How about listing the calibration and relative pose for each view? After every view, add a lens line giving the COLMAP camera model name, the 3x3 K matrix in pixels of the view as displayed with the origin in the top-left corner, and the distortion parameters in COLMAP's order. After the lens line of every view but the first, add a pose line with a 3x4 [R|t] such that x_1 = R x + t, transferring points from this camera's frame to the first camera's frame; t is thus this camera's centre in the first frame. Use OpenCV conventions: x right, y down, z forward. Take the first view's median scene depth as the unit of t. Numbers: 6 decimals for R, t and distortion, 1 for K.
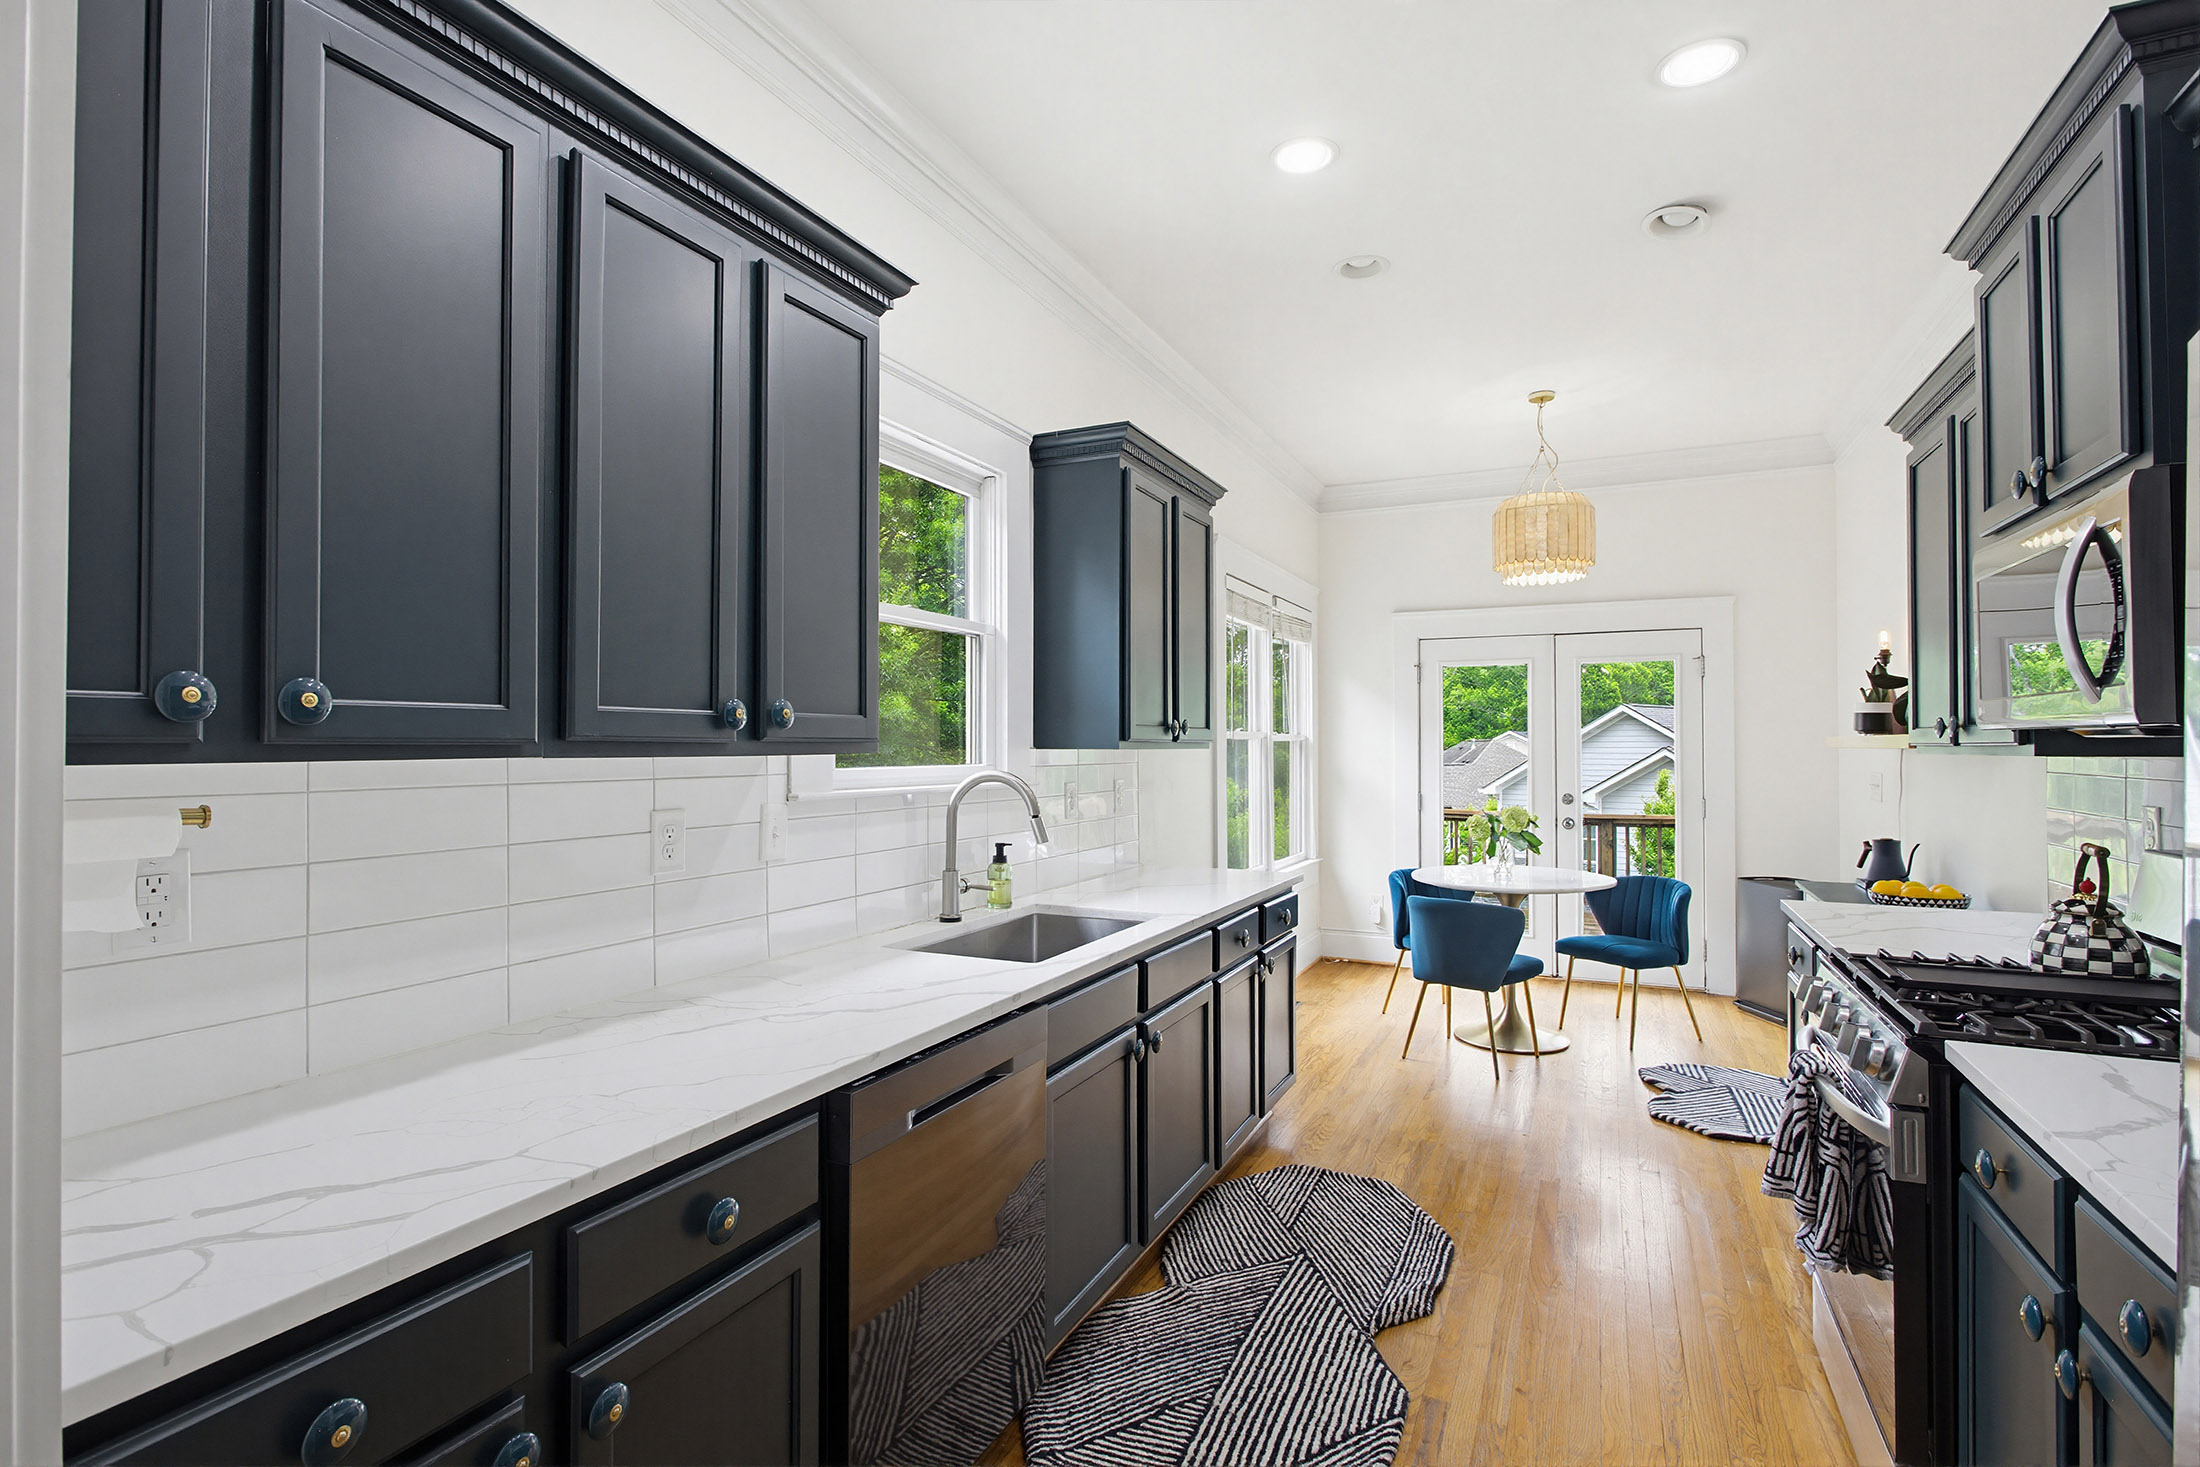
lens RADIAL K [[1041.5, 0, 1097.2], [0, 1041.5, 735.4], [0, 0, 1]] dist [-0.003411, 0.000276]
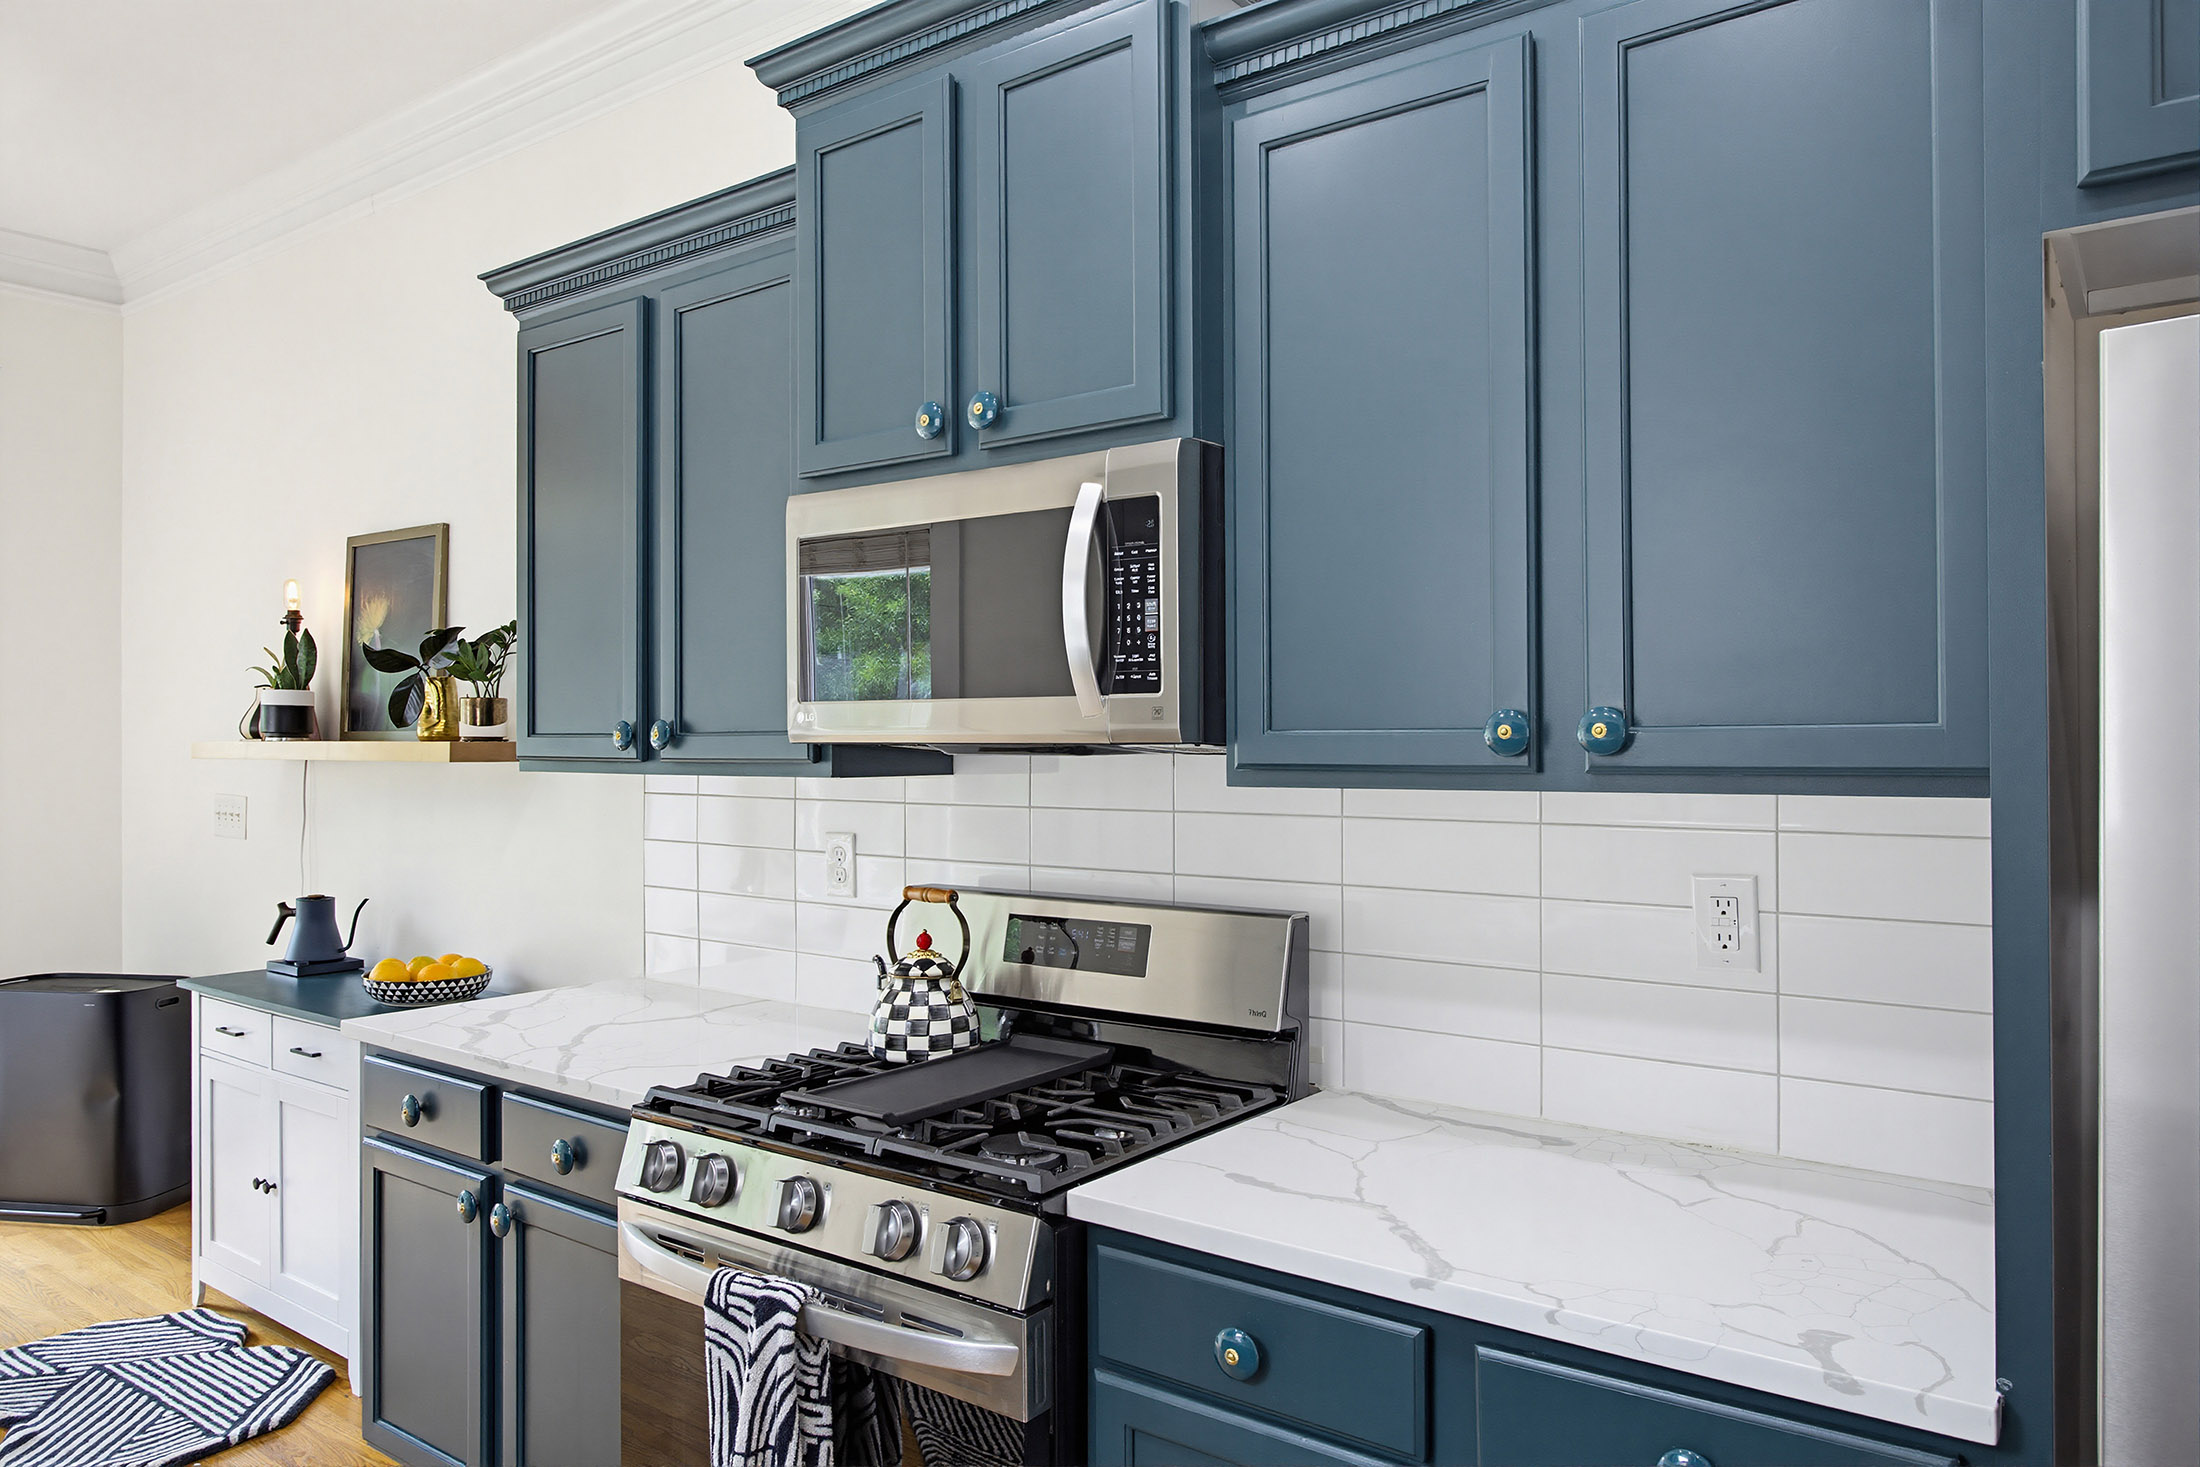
lens RADIAL K [[1475.6, 0, 1103.6], [0, 1475.6, 732.5], [0, 0, 1]] dist [-0.006148, 0.001291]
pose [[0.198165, 0.005322, 0.980154, -0.086328], [-0.008519, 0.999957, -0.003707, -0.007600], [-0.980132, -0.007616, 0.198202, 0.419846]]
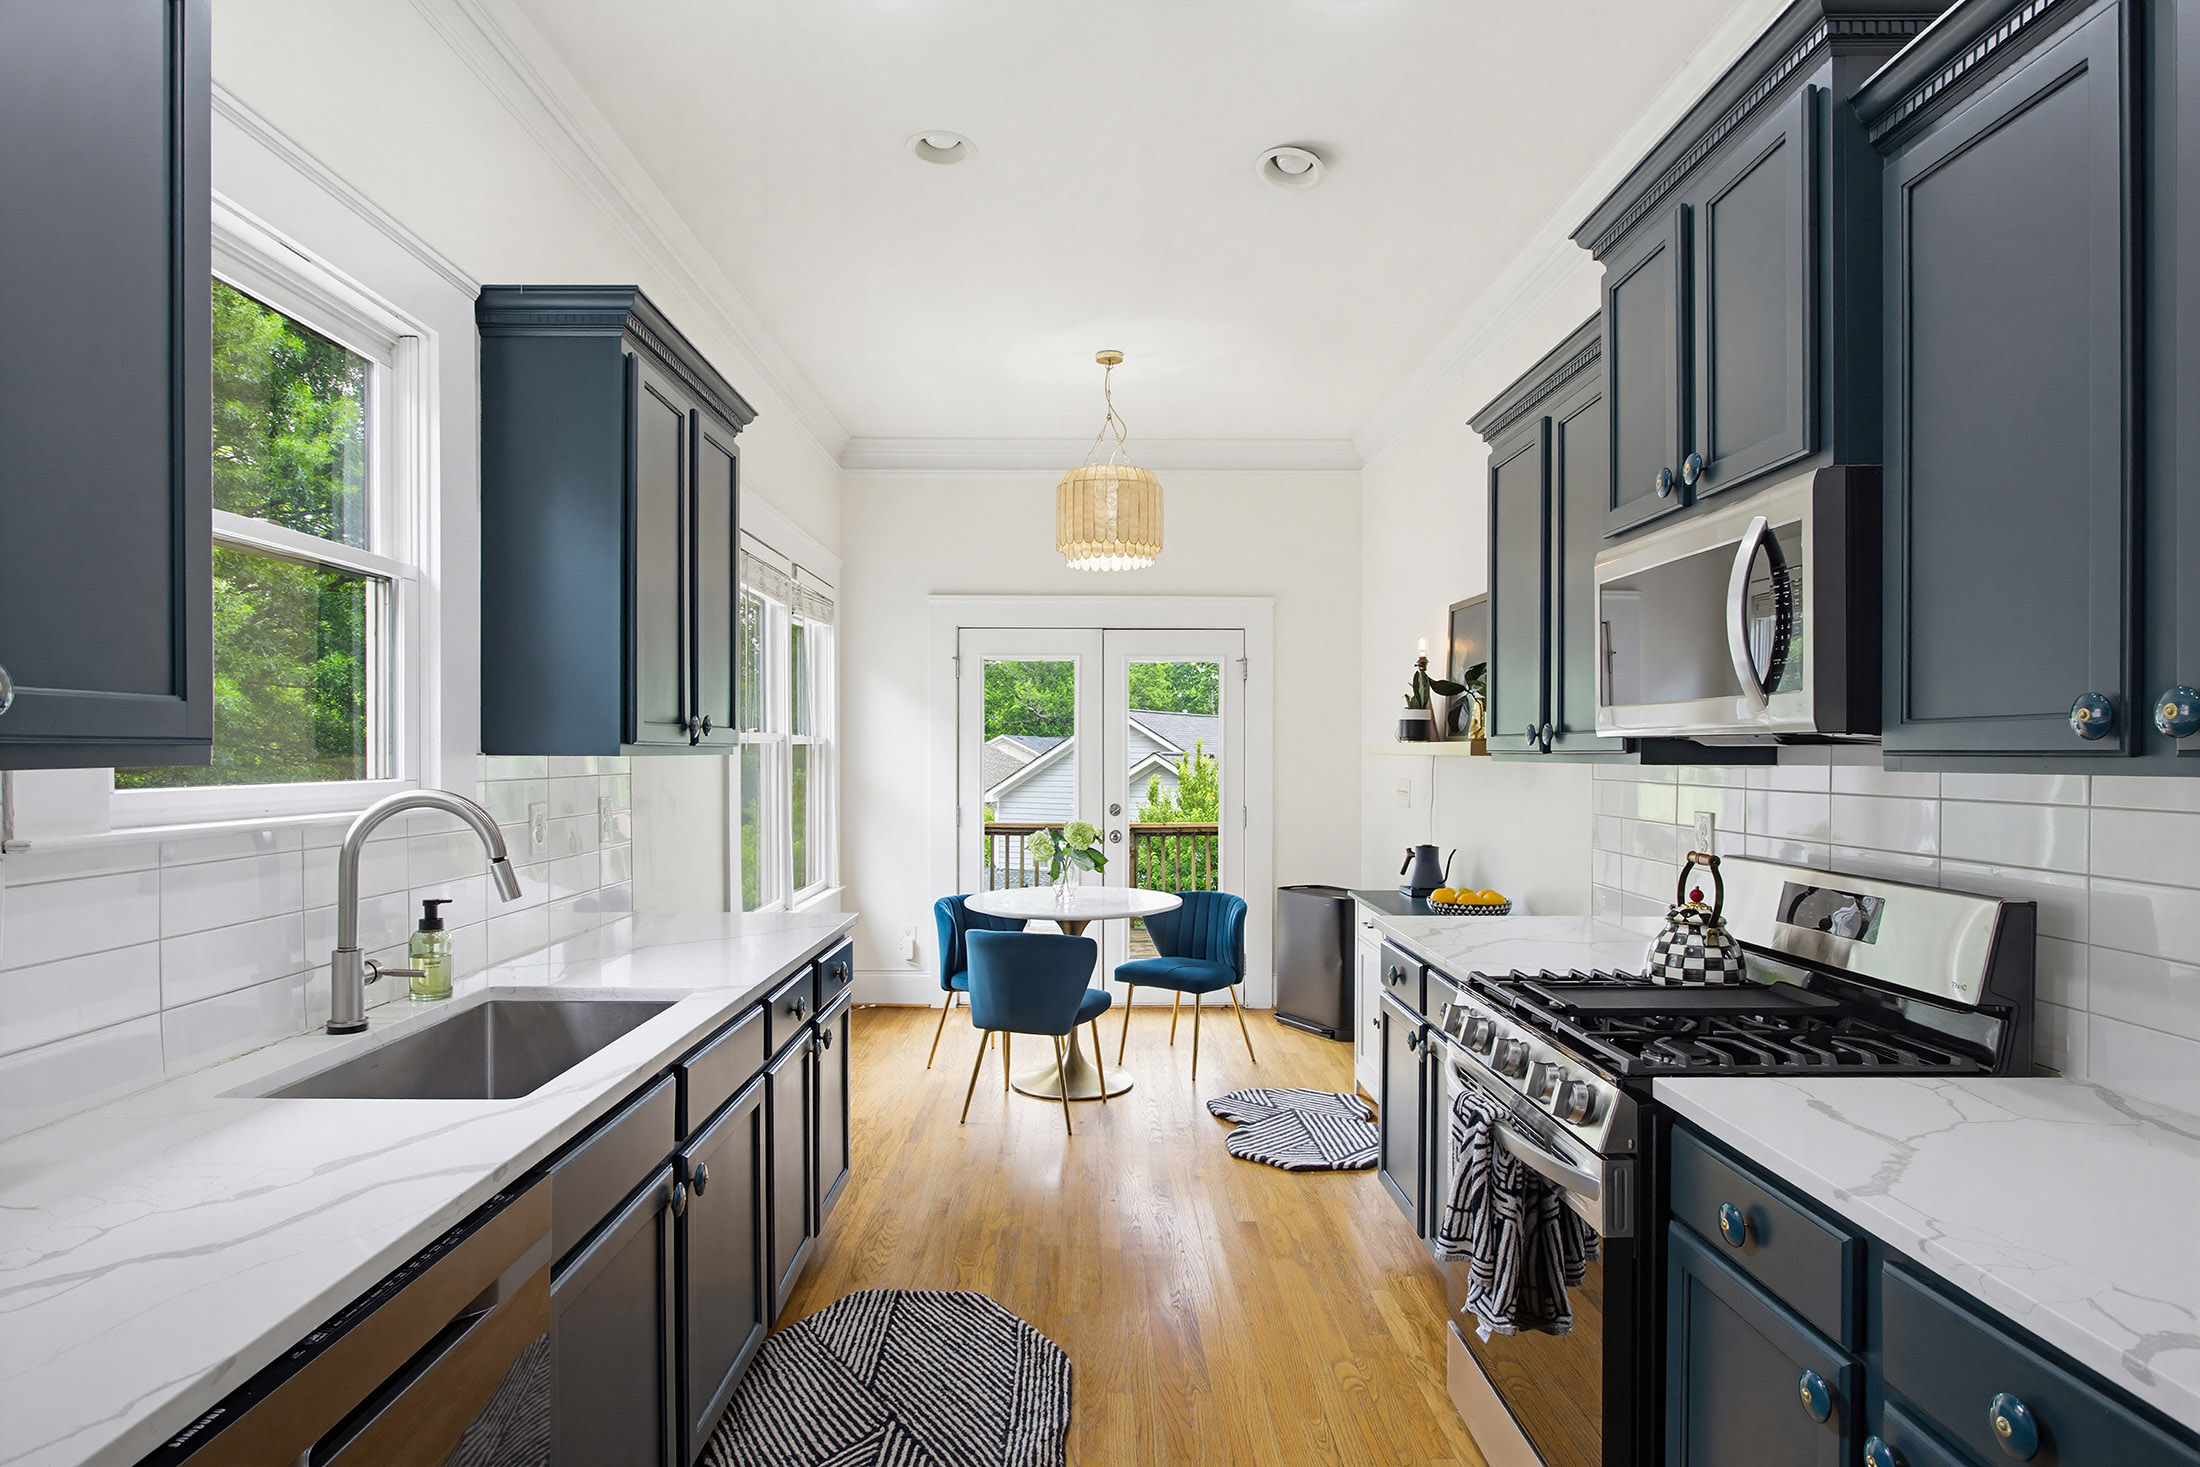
lens RADIAL K [[1177.0, 0, 1086.7], [0, 1177.0, 762.0], [0, 0, 1]] dist [-0.012711, 0.004200]
pose [[0.900376, -0.001570, 0.435111, -0.041914], [-0.007234, 0.999801, 0.018576, 0.000585], [-0.435053, -0.019873, 0.900185, 0.159161]]
